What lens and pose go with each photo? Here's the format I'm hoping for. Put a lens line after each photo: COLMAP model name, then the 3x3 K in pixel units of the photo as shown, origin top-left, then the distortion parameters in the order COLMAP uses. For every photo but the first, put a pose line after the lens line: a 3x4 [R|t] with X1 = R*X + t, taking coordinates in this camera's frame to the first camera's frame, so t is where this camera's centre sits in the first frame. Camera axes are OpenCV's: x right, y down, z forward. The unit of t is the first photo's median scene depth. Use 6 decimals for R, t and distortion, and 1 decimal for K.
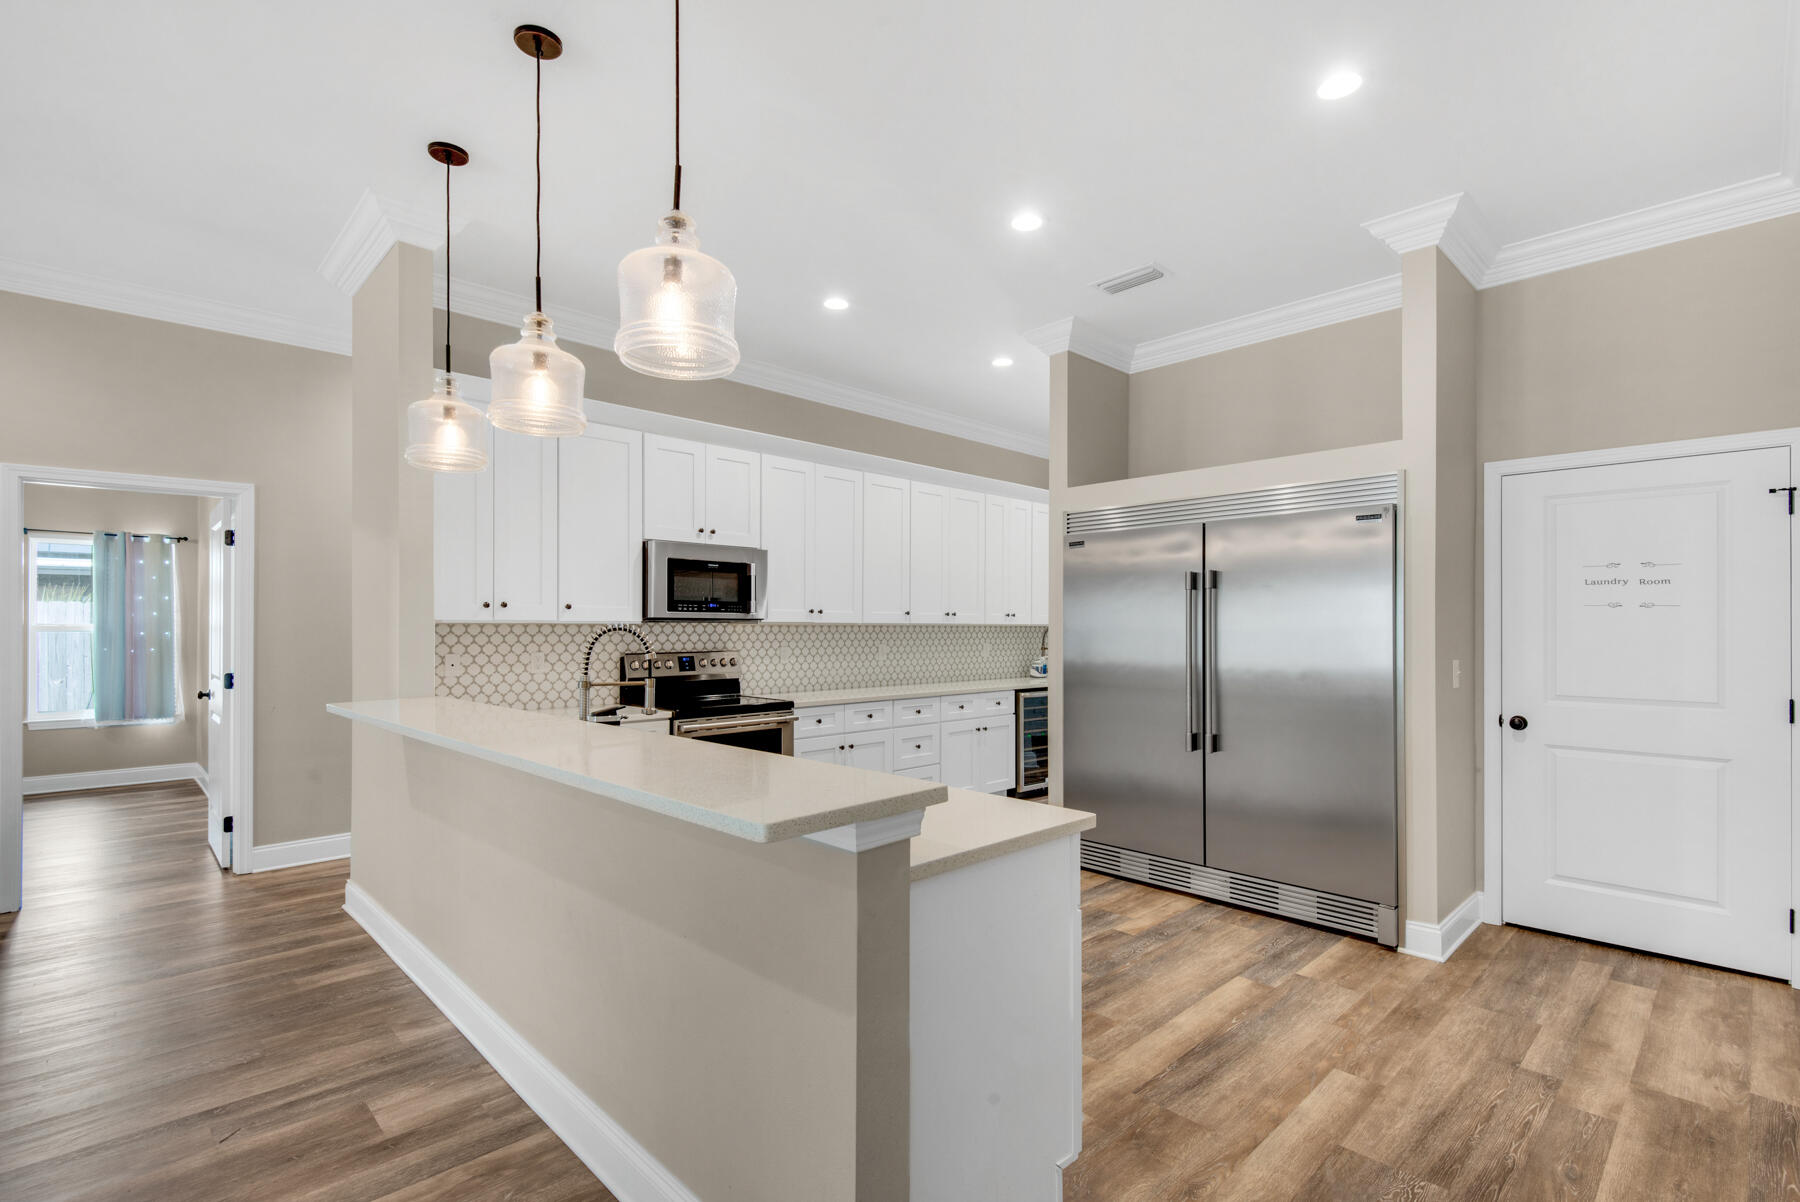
lens RADIAL K [[829.7, 0, 910.7], [0, 829.7, 617.3], [0, 0, 1]] dist [0.025376, -0.012041]
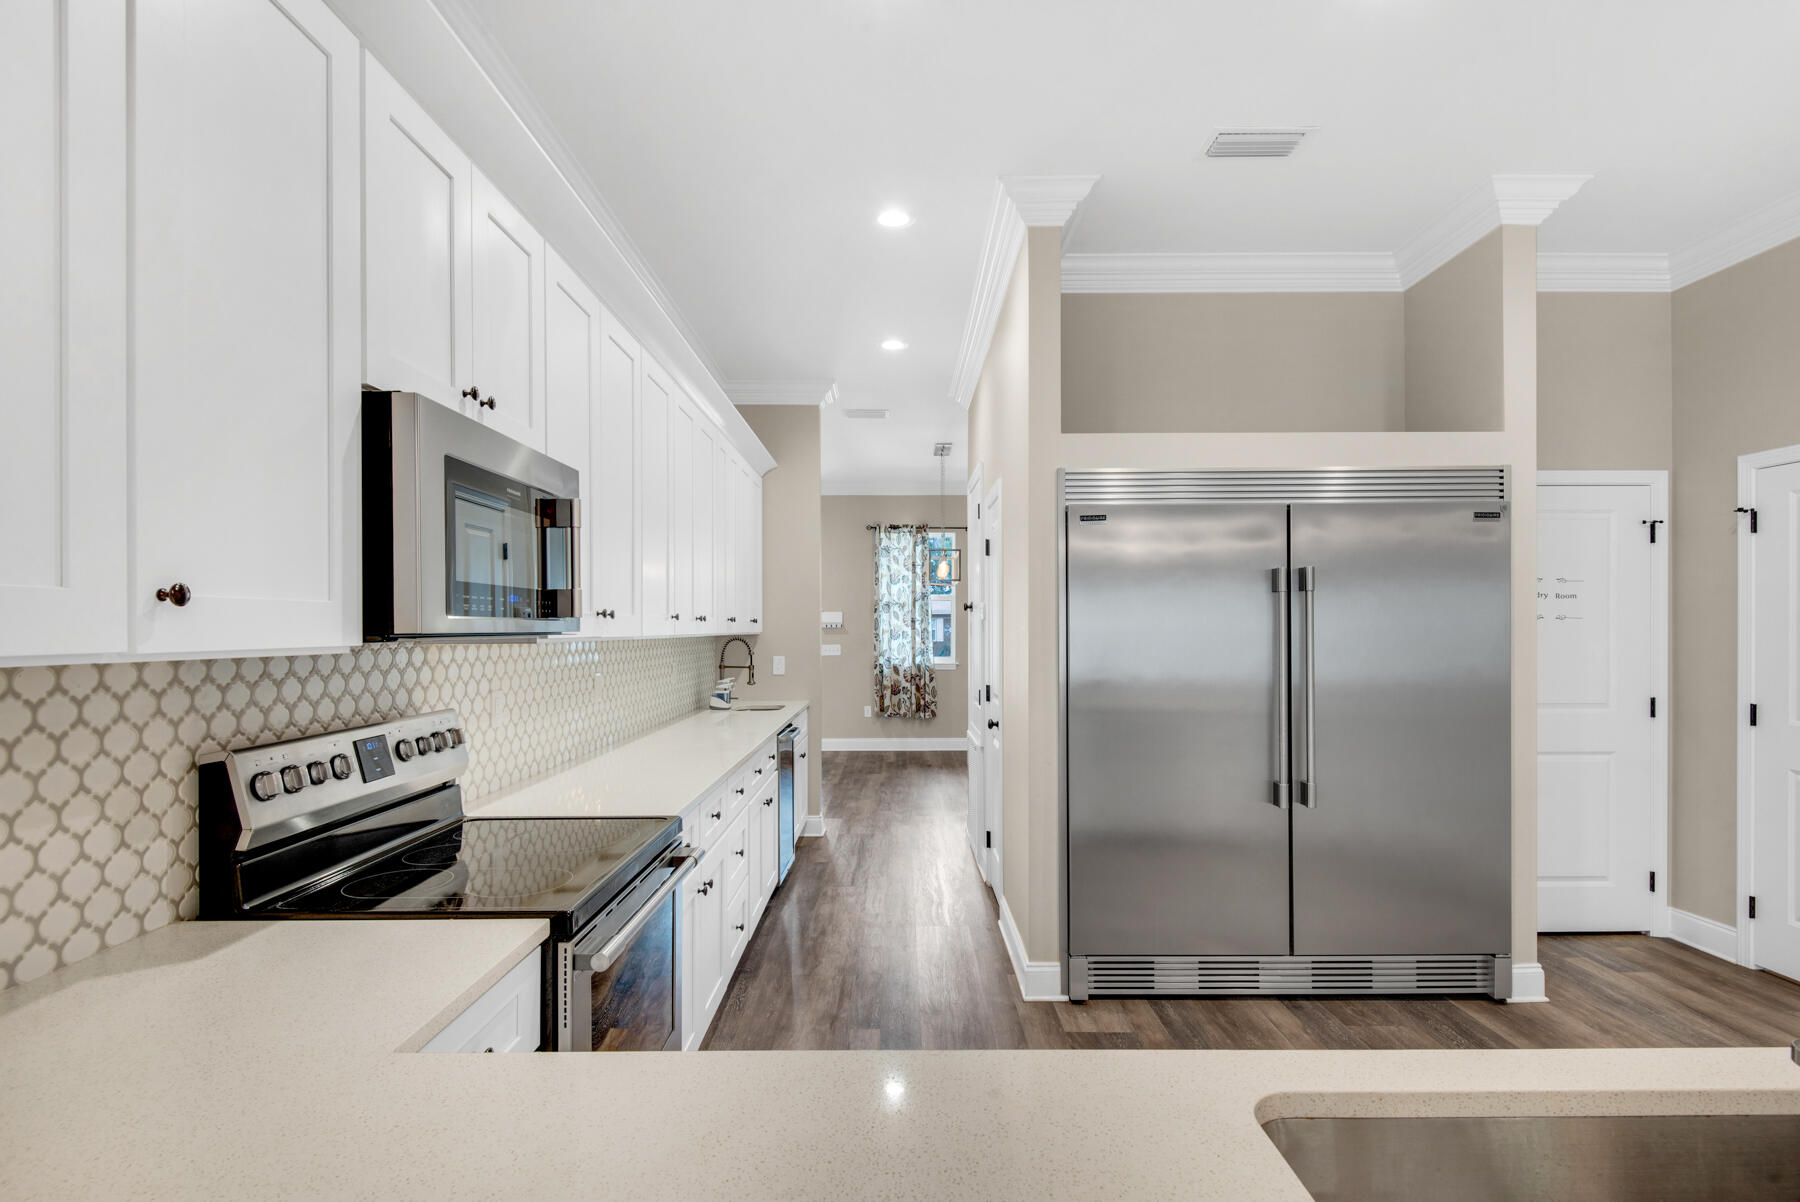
lens RADIAL K [[856.6, 0, 901.1], [0, 856.6, 623.1], [0, 0, 1]] dist [-0.012630, -0.000281]
pose [[0.714267, -0.000395, 0.699873, -0.447455], [-0.004915, 0.999972, 0.005580, -0.007678], [-0.699856, -0.007425, 0.714246, 0.699607]]
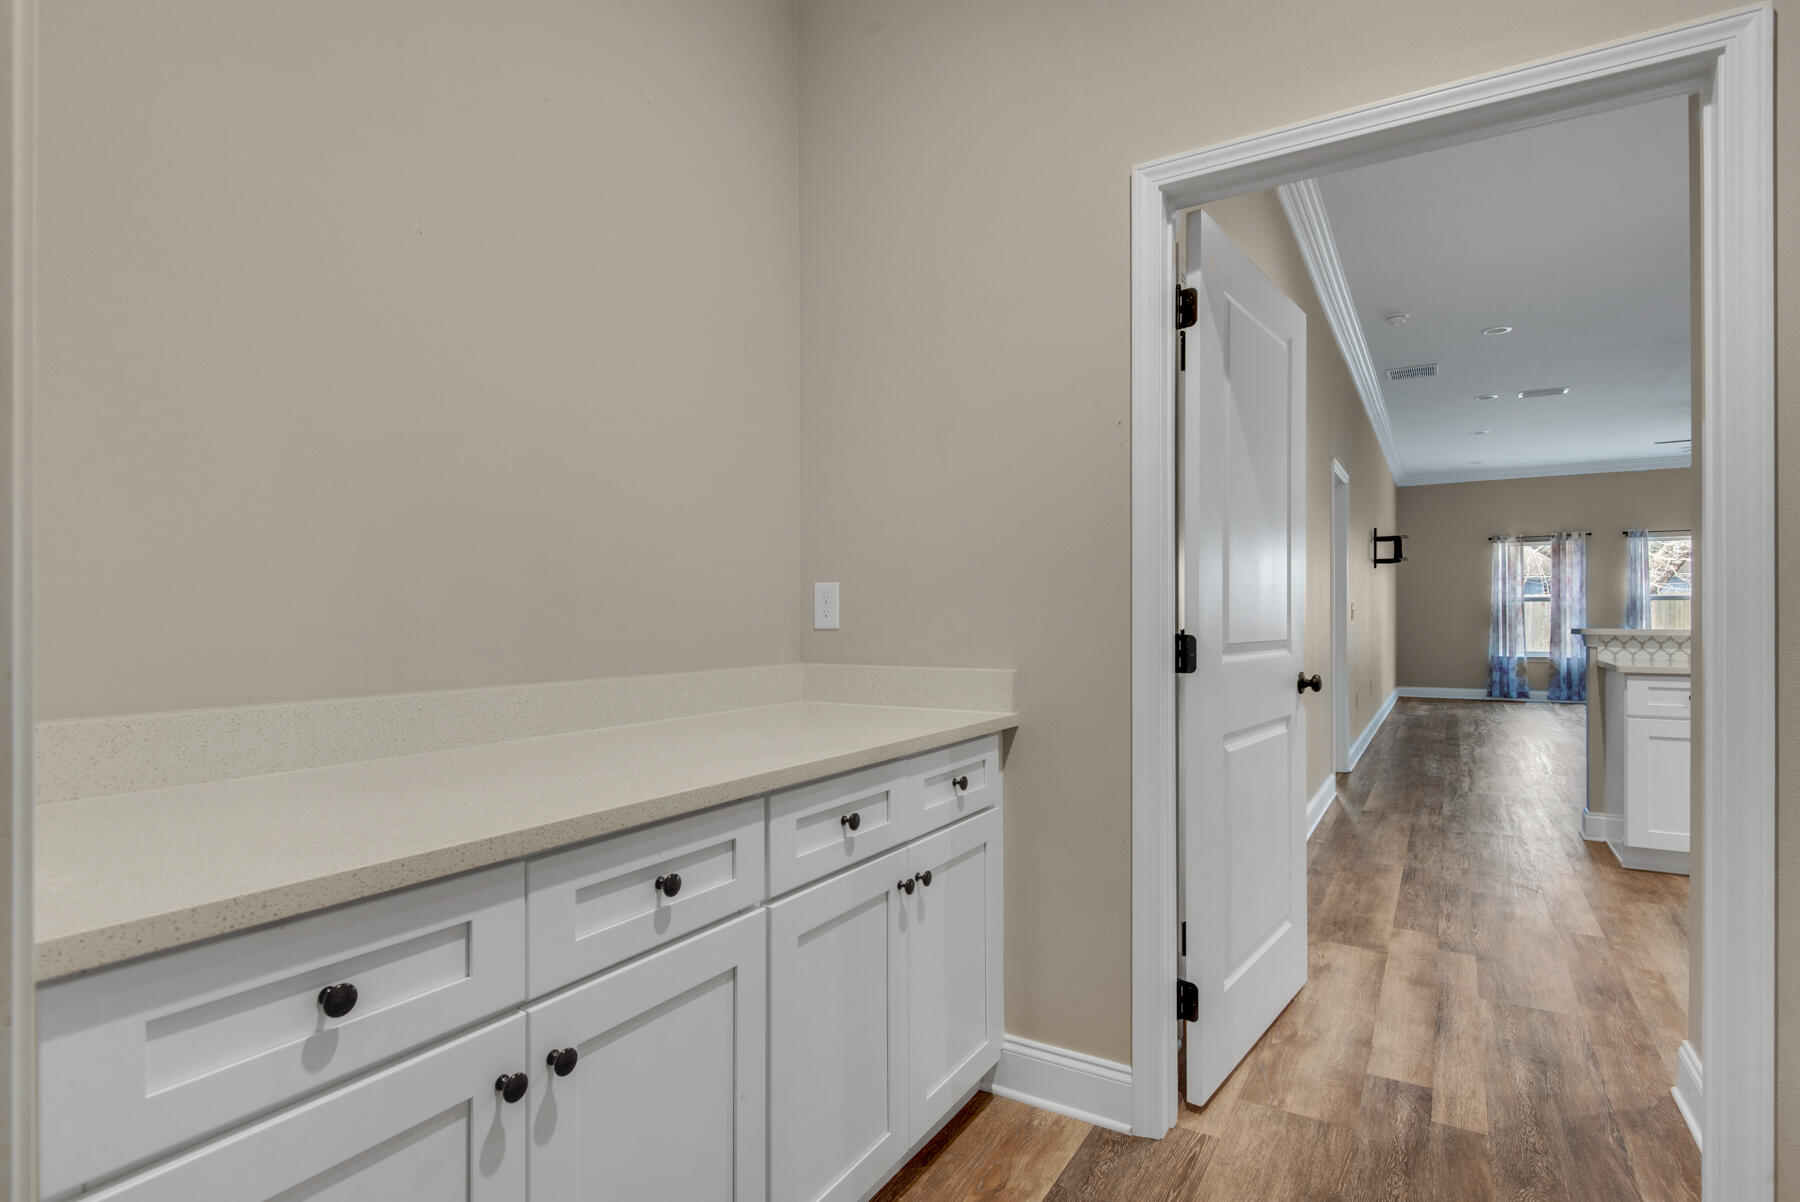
lens RADIAL K [[920.8, 0, 898.5], [0, 920.8, 614.8], [0, 0, 1]] dist [0.014460, -0.008608]
pose [[-0.967906, -0.004831, -0.251264, 1.107833], [-0.002420, 0.999948, -0.009905, 0.072579], [0.251299, -0.008979, -0.967868, 1.252165]]
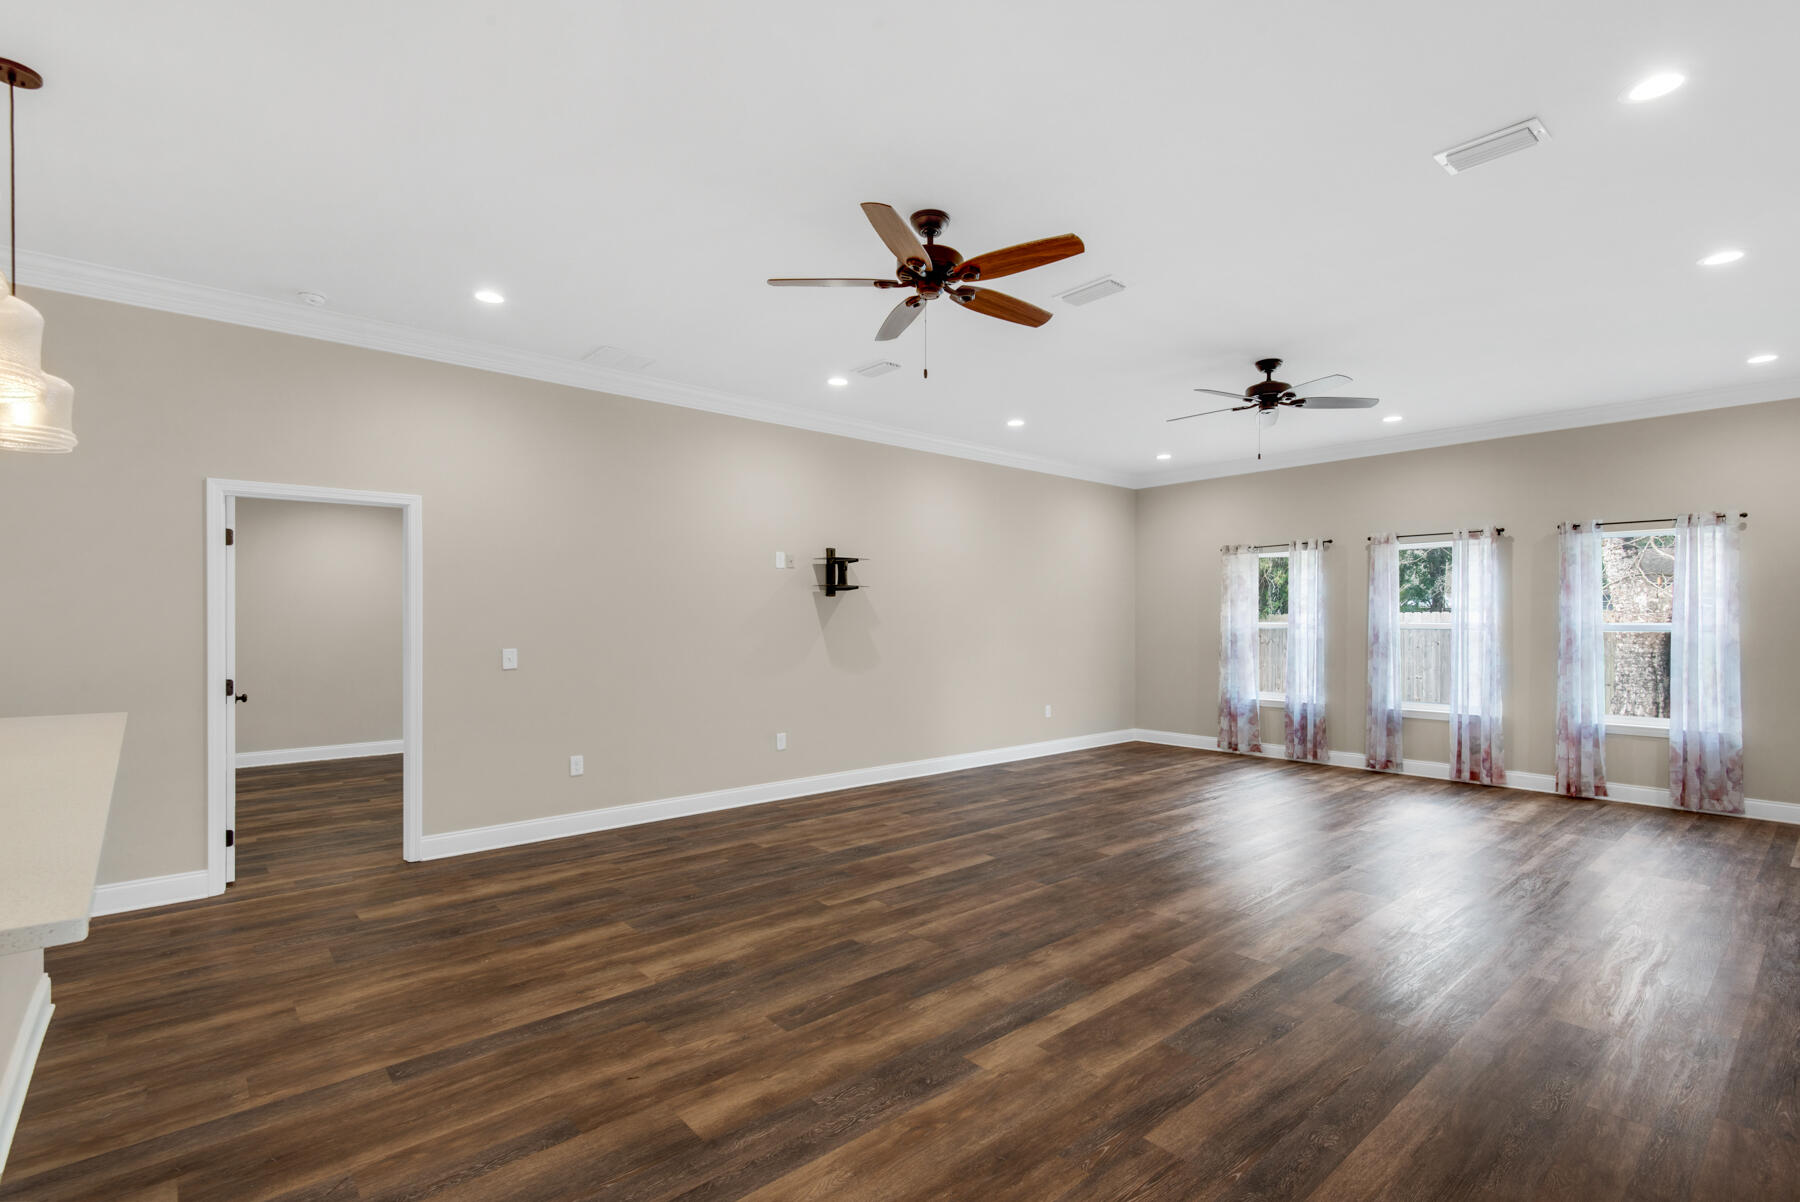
lens RADIAL K [[829.7, 0, 886.0], [0, 829.7, 623.3], [0, 0, 1]] dist [0.025376, -0.012041]
pose [[-0.995163, -0.004987, 0.098111, -0.799144], [-0.005291, 0.999982, -0.002830, -0.005700], [-0.098095, -0.003335, -0.995171, 1.062258]]
